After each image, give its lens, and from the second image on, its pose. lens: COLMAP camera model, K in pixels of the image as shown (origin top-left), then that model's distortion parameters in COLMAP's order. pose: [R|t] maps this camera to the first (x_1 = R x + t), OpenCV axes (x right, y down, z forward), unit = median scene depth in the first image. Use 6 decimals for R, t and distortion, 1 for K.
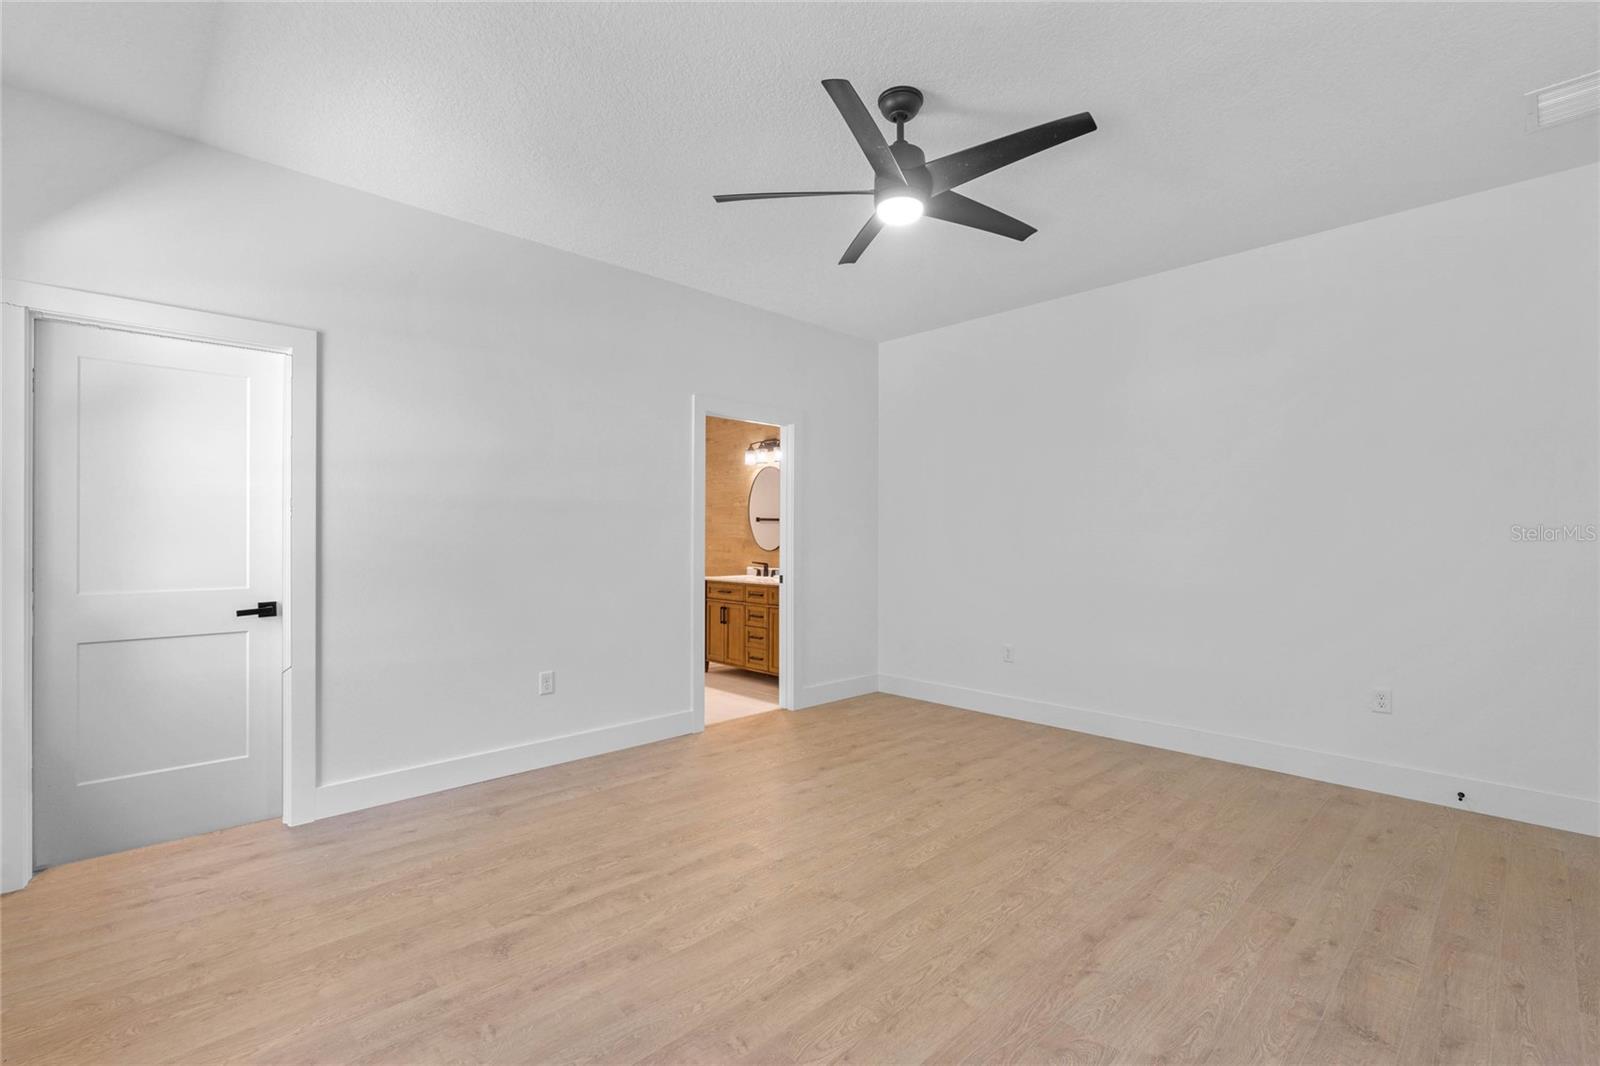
lens RADIAL K [[671.1, 0, 800.0], [0, 671.1, 533.0], [0, 0, 1]] dist [0.000100, 0.000021]
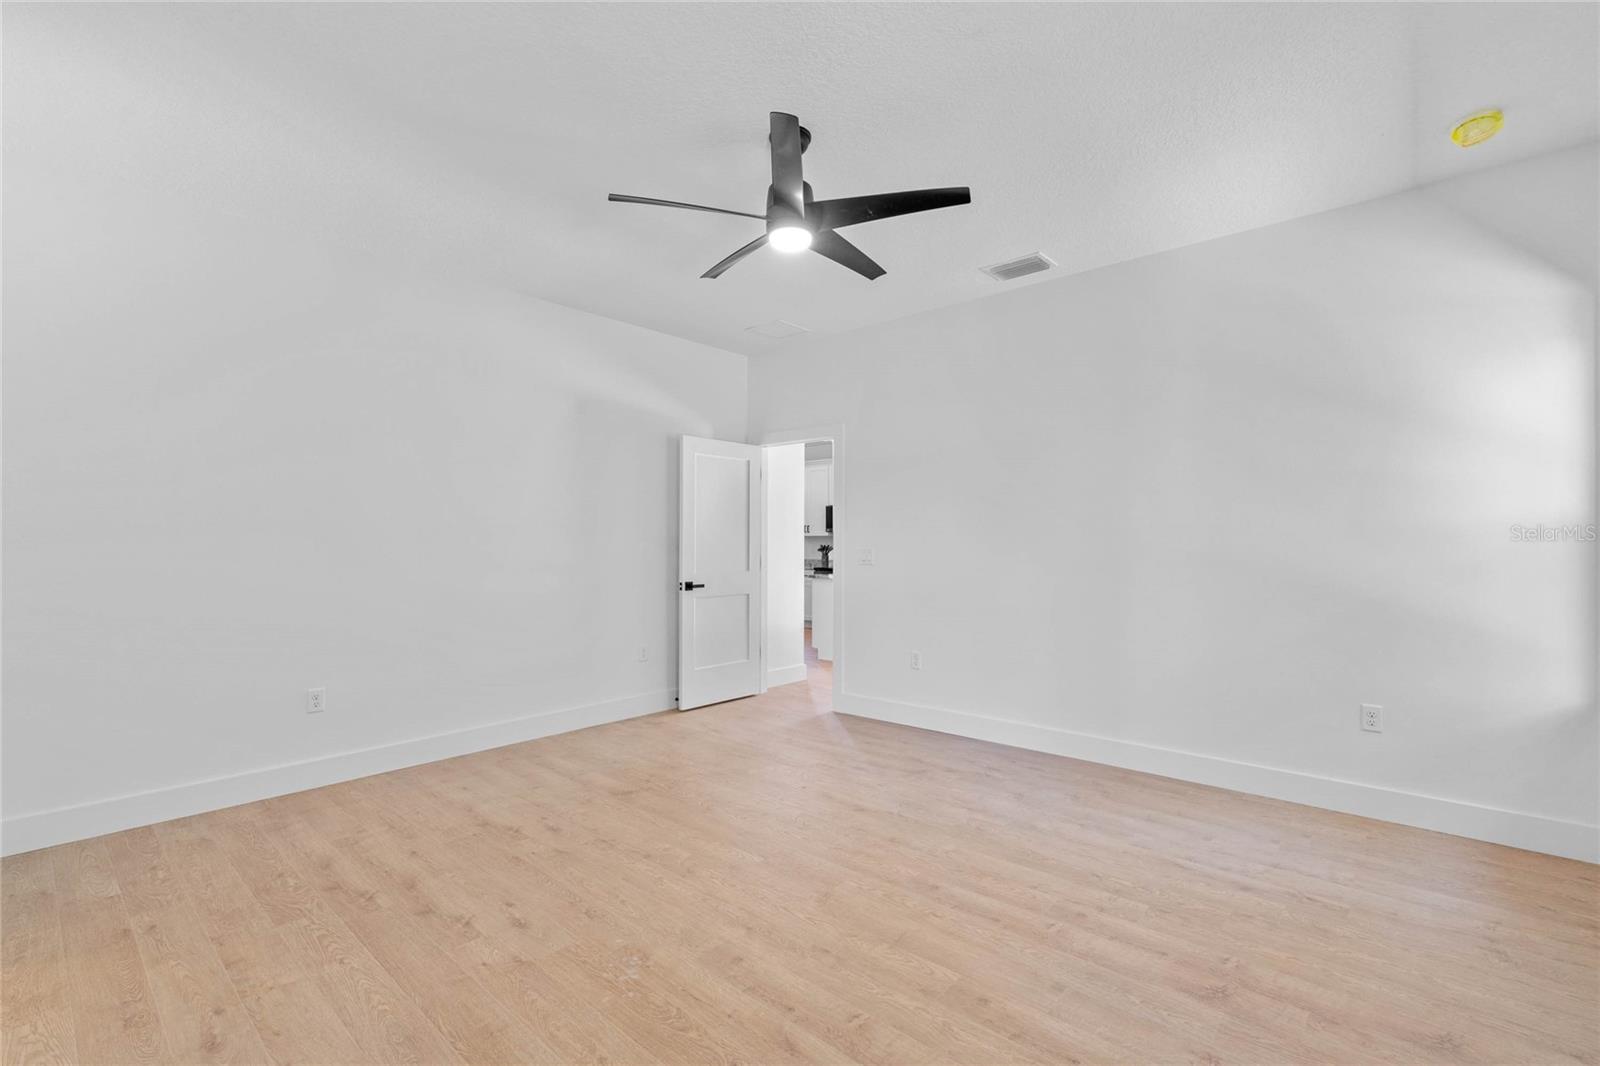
lens RADIAL K [[716.8, 0, 786.8], [0, 716.8, 545.3], [0, 0, 1]] dist [-0.000697, -0.000280]
pose [[-0.052700, -0.003626, 0.998604, -1.004420], [-0.004172, 0.999985, 0.003411, 0.018630], [-0.998602, -0.003986, -0.052714, 1.112917]]
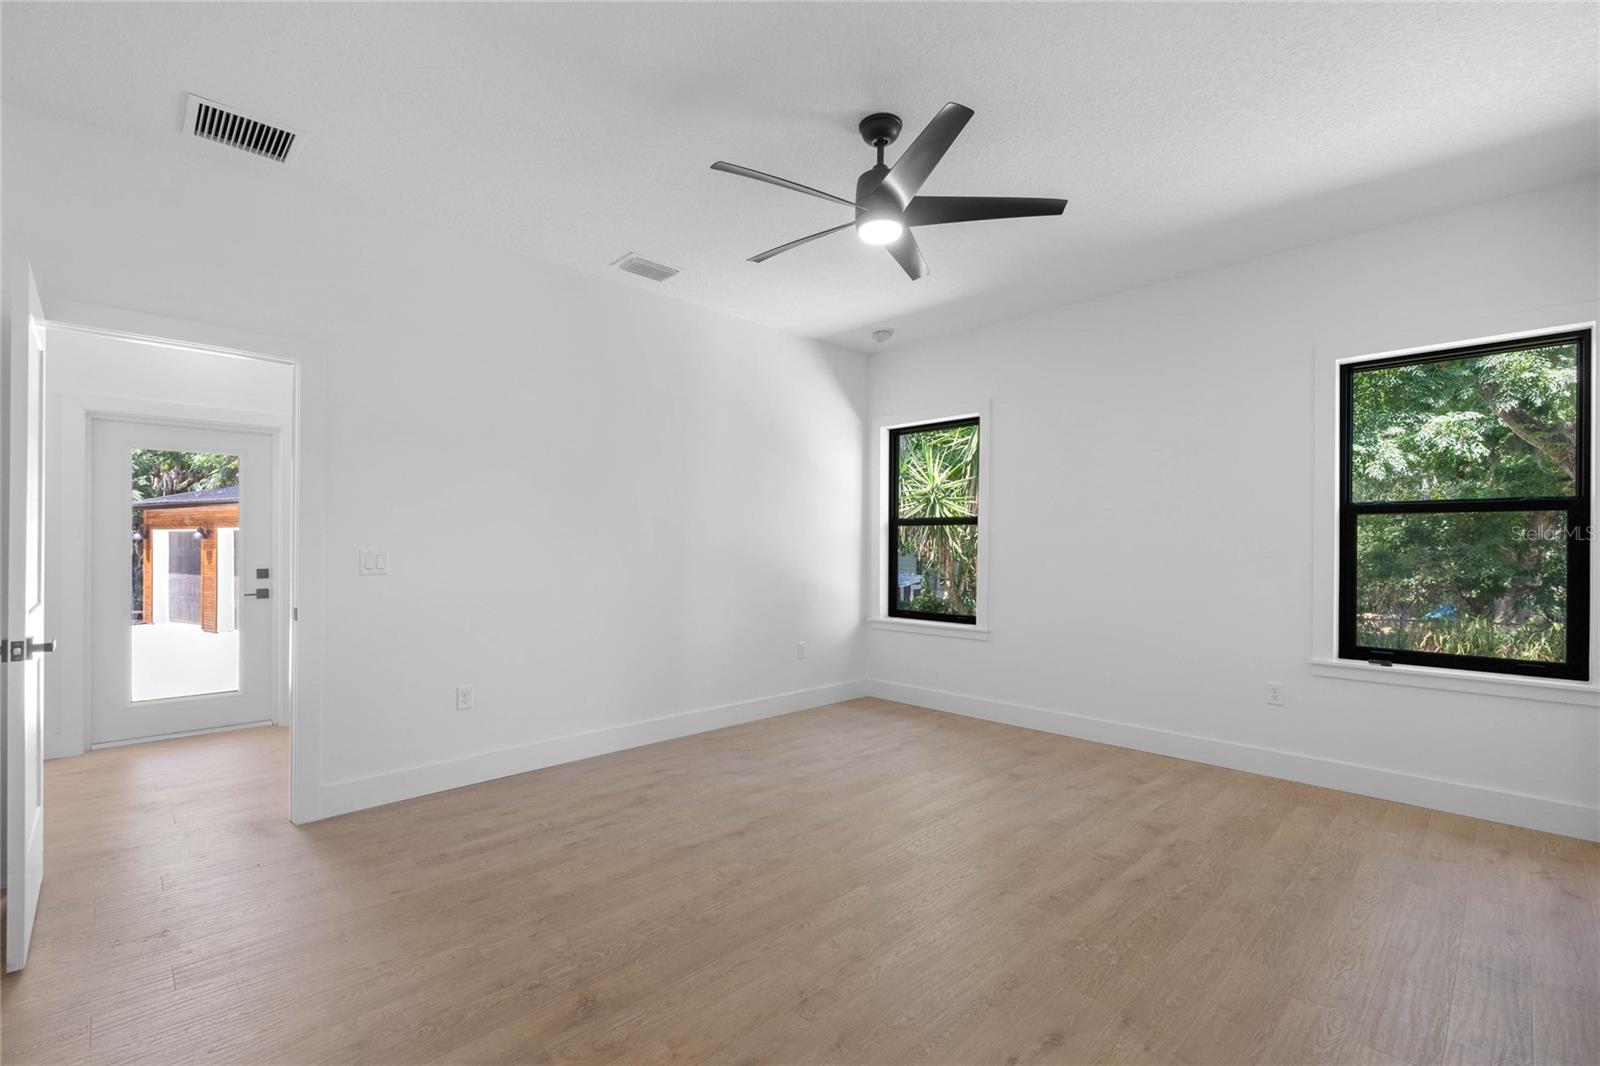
lens RADIAL K [[716.8, 0, 786.8], [0, 716.8, 545.3], [0, 0, 1]] dist [-0.000697, -0.000280]
pose [[-0.999974, -0.007090, -0.000872, 0.306453], [-0.007087, 0.999968, -0.003740, 0.012711], [0.000898, -0.003734, -0.999993, 2.217246]]
